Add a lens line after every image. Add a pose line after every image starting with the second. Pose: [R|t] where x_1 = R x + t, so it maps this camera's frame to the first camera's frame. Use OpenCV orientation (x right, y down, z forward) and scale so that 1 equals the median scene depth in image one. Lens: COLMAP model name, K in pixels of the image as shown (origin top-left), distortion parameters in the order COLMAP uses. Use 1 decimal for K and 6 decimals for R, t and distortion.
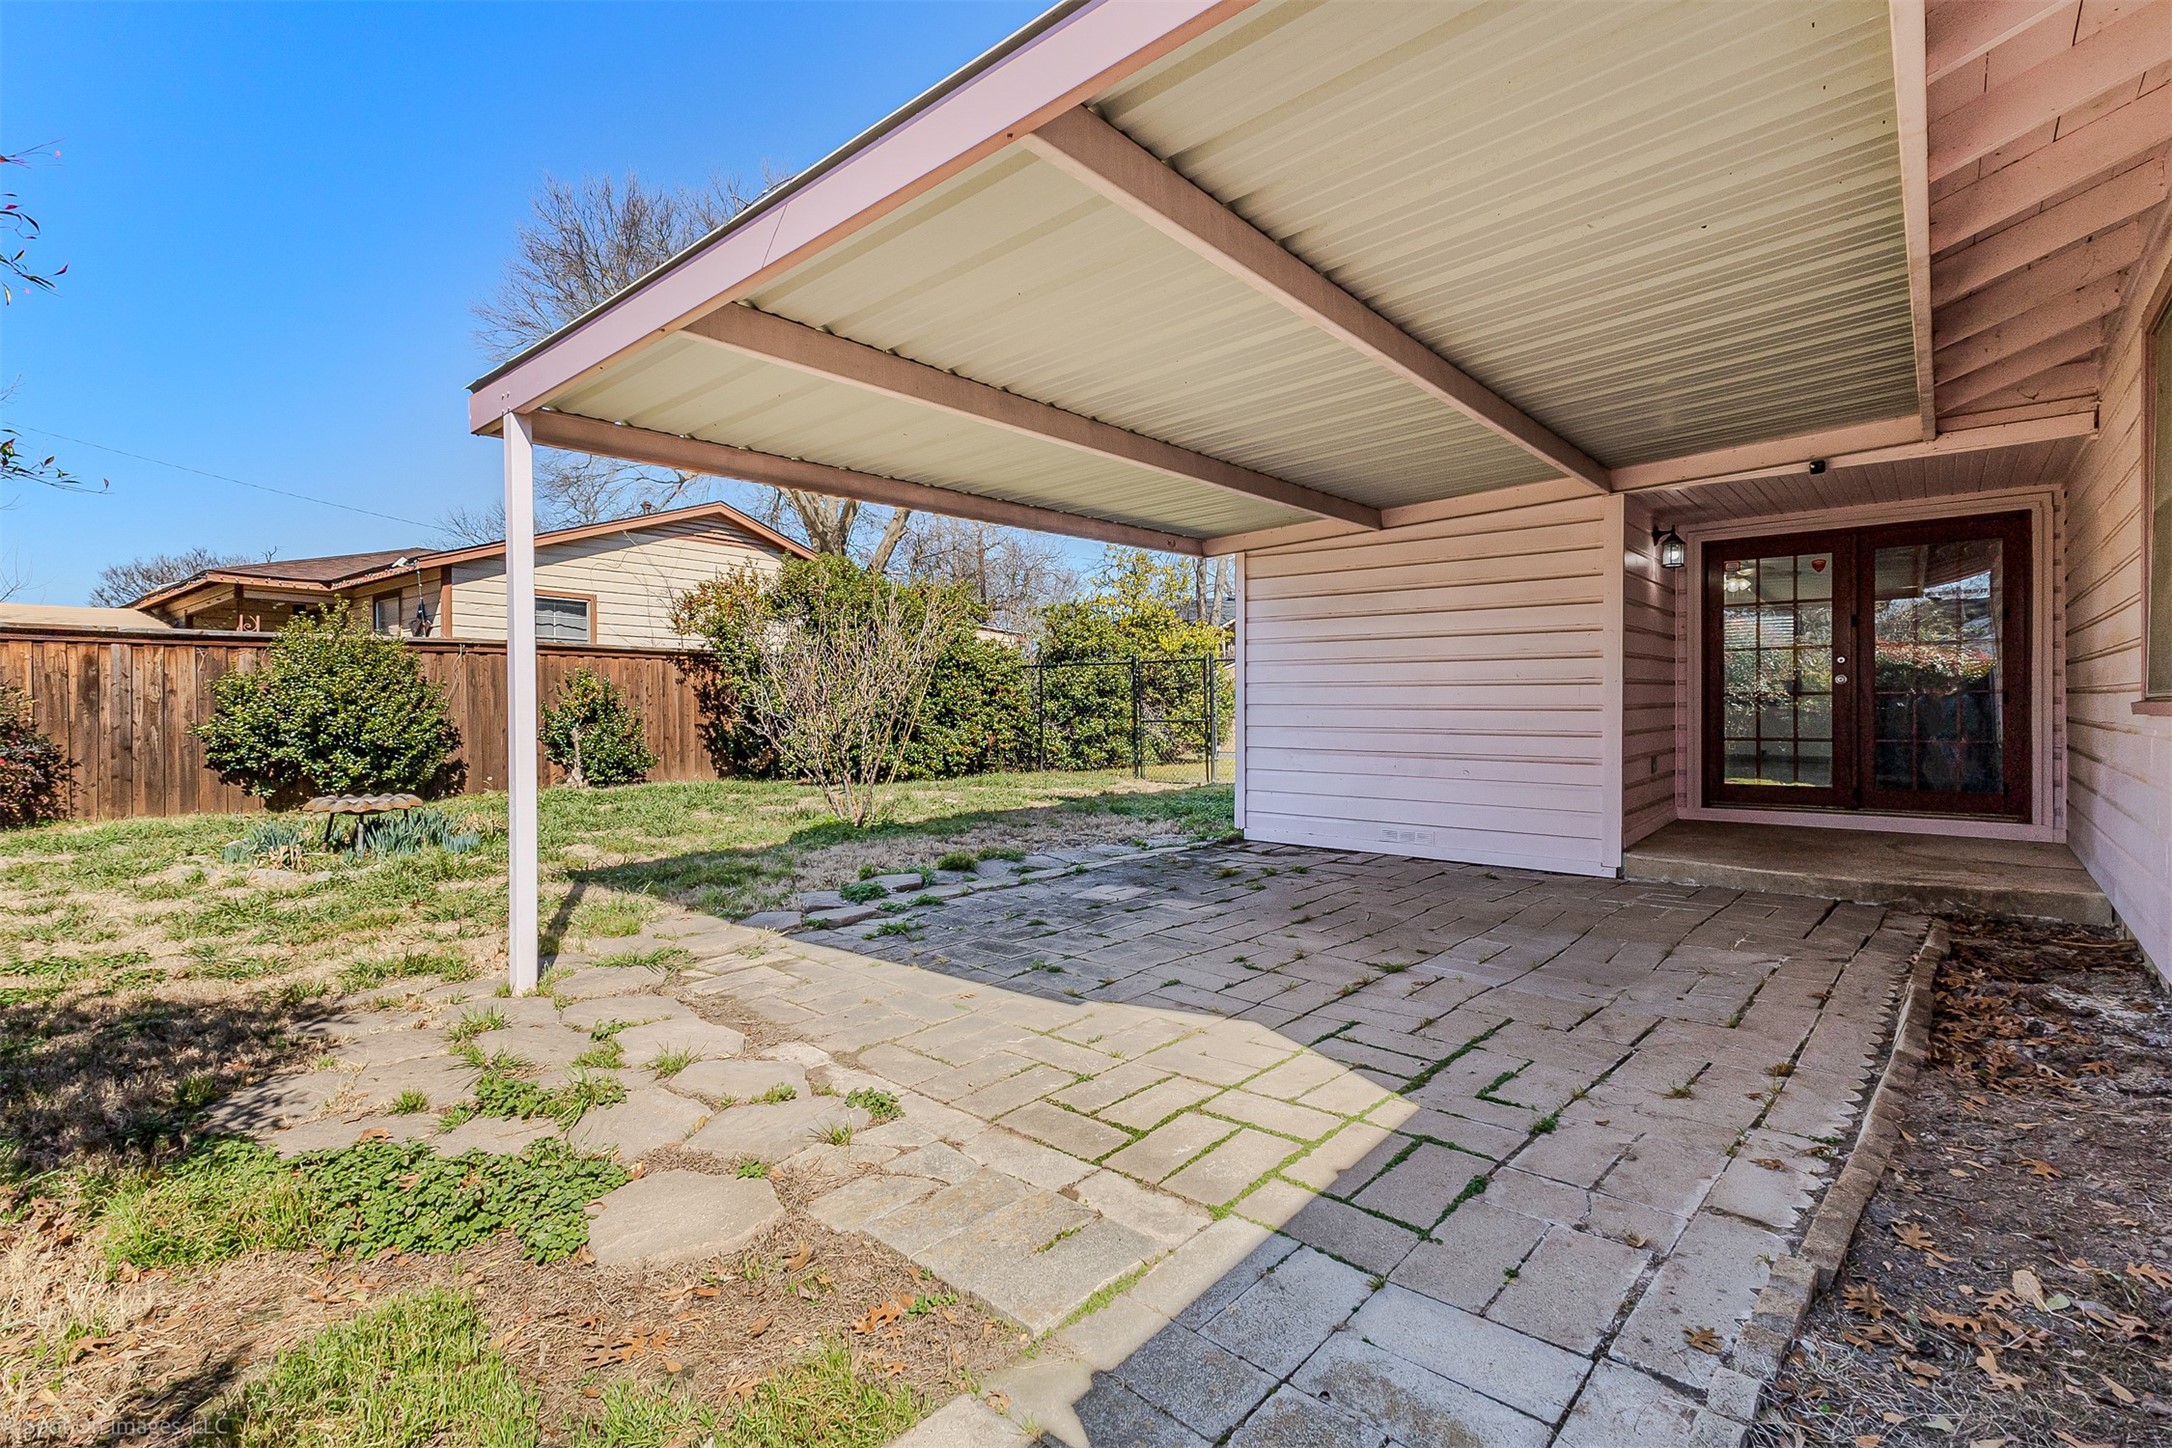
lens RADIAL K [[993.8, 0, 1086.1], [0, 993.8, 718.3], [0, 0, 1]] dist [0.028804, -0.002253]
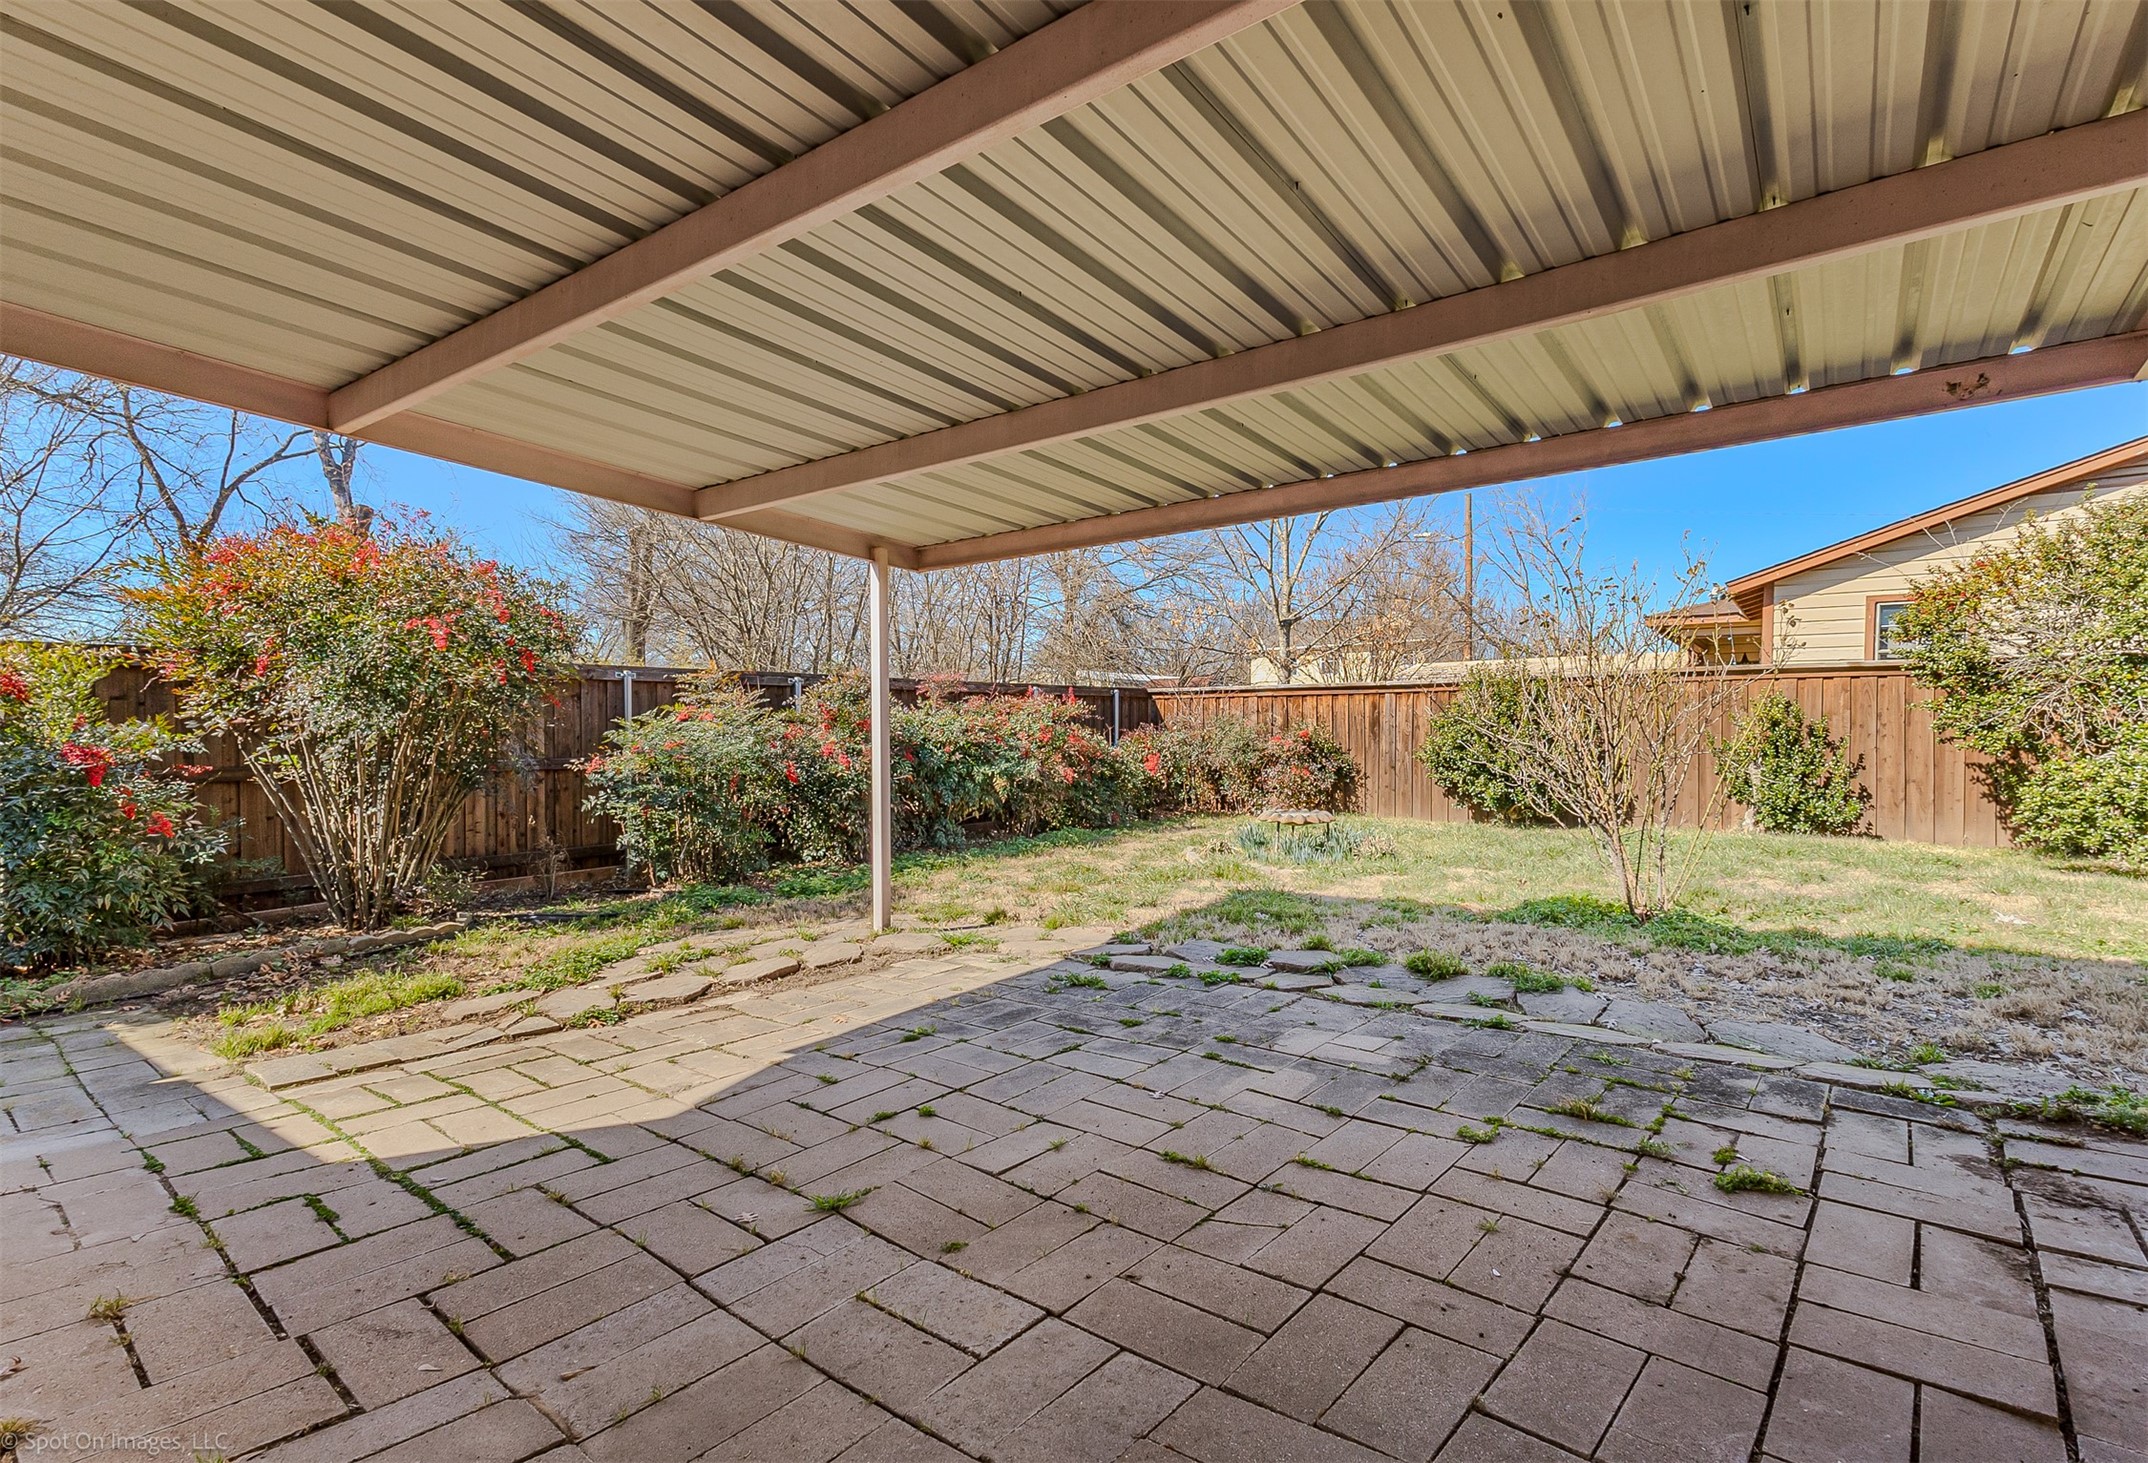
lens RADIAL K [[980.2, 0, 1075.2], [0, 980.2, 743.4], [0, 0, 1]] dist [0.002519, -0.000385]
pose [[0.088236, 0.009692, -0.996052, 1.275736], [-0.007386, 0.999932, 0.009076, -0.043432], [0.996072, 0.006557, 0.088302, 1.539926]]
